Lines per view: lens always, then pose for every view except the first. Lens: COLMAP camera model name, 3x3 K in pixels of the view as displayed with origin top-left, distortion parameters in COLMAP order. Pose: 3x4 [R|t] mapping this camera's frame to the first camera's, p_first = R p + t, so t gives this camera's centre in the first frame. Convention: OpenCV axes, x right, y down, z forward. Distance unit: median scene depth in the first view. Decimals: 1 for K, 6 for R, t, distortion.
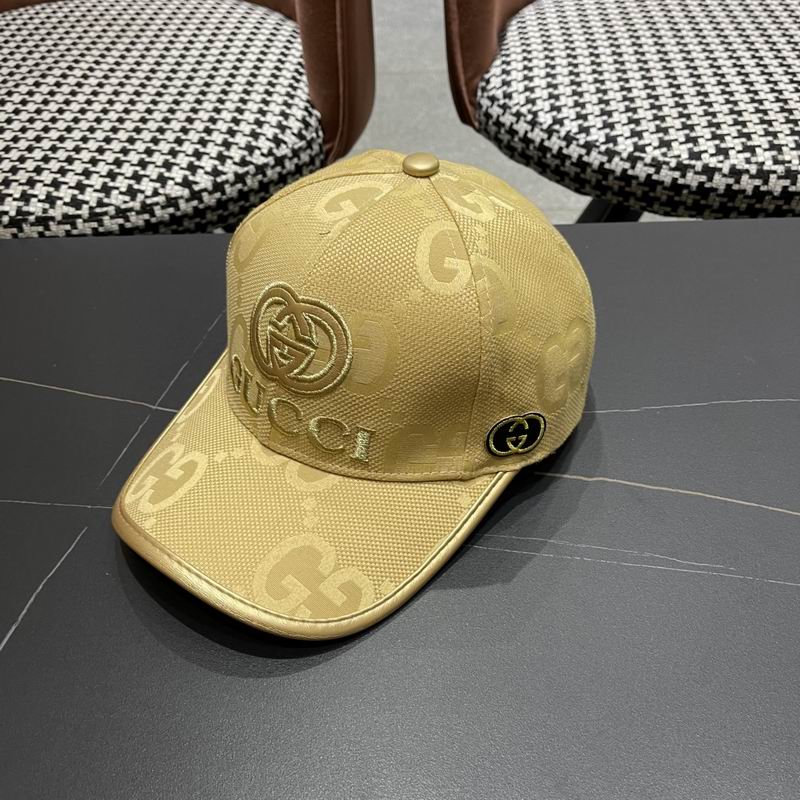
lens RADIAL K [[812.2, 0, 395.7], [0, 812.2, 406.3], [0, 0, 1]] dist [0.011478, 0.000000]
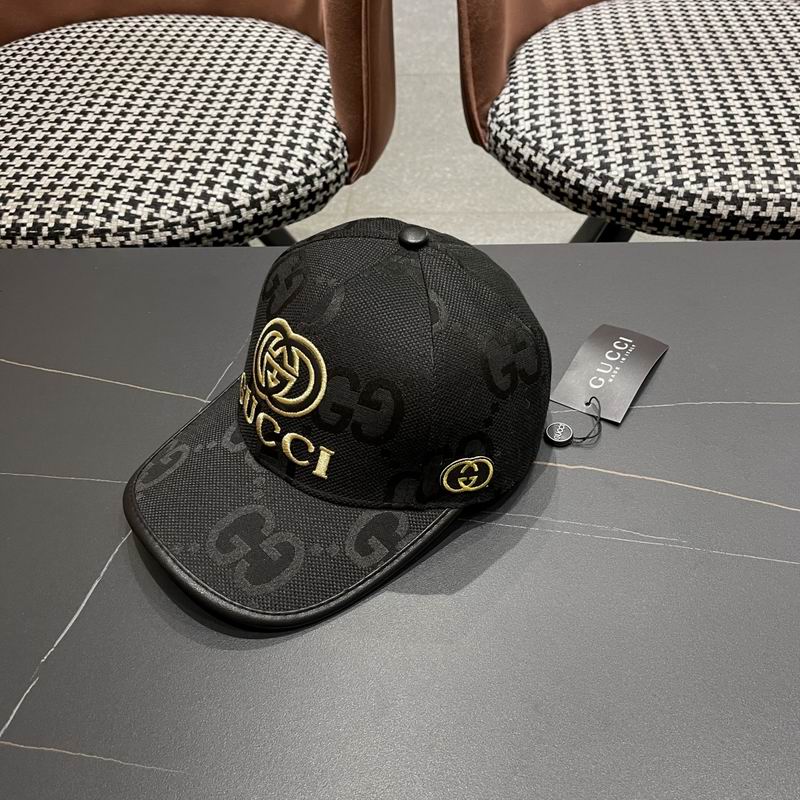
lens RADIAL K [[812.2, 0, 411.9], [0, 812.2, 406.7], [0, 0, 1]] dist [0.011478, 0.000000]
pose [[0.999904, 0.013276, 0.003844, -0.002001], [-0.013335, 0.999784, 0.015972, -0.009713], [-0.003631, -0.016022, 0.999865, -0.125720]]
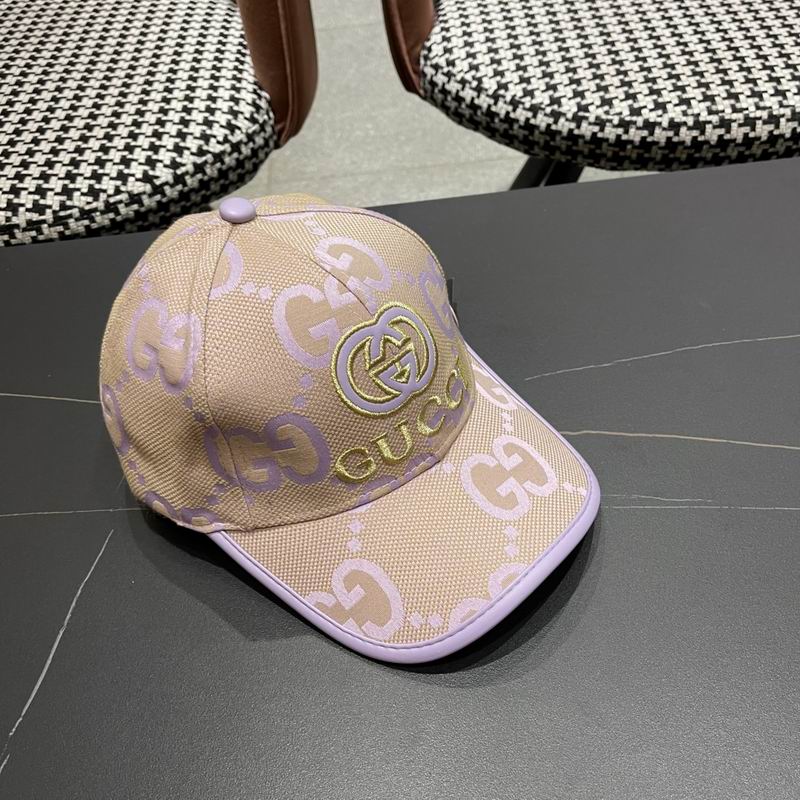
lens RADIAL K [[812.2, 0, 408.5], [0, 812.2, 405.0], [0, 0, 1]] dist [0.011478, 0.000000]
pose [[0.991864, -0.104952, 0.072051, -0.037101], [0.100594, 0.993015, 0.061669, -0.024262], [-0.078020, -0.053919, 0.995493, -0.042953]]
